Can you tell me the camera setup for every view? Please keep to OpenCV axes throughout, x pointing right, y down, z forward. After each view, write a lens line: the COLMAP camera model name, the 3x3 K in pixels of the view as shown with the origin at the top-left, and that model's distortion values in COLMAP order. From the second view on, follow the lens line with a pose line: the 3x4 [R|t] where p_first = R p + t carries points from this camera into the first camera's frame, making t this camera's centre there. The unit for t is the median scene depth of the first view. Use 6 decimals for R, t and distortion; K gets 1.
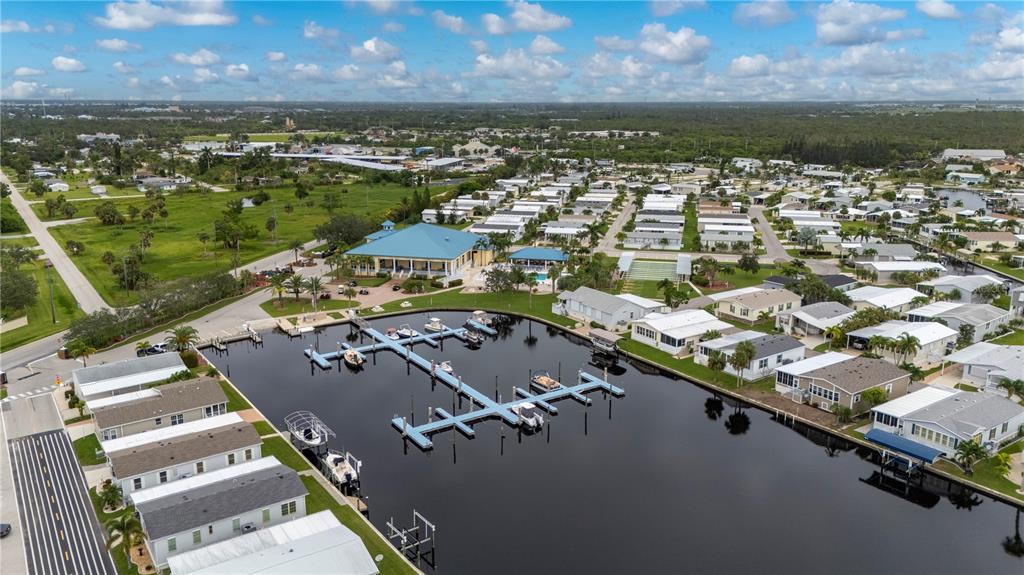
lens RADIAL K [[755.7, 0, 512.7], [0, 755.7, 283.1], [0, 0, 1]] dist [0.079083, -0.079399]
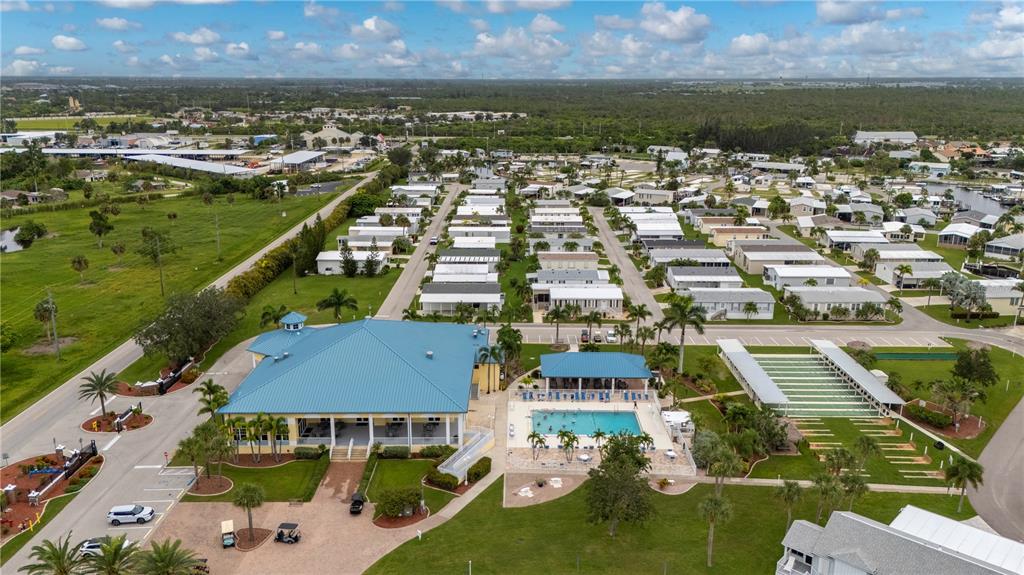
lens RADIAL K [[755.7, 0, 512.7], [0, 755.7, 283.1], [0, 0, 1]] dist [0.079083, -0.079399]
pose [[0.974381, -0.058489, 0.217167, -0.049549], [0.052198, 0.998037, 0.034596, -0.042802], [-0.218765, -0.022374, 0.975521, 0.175144]]
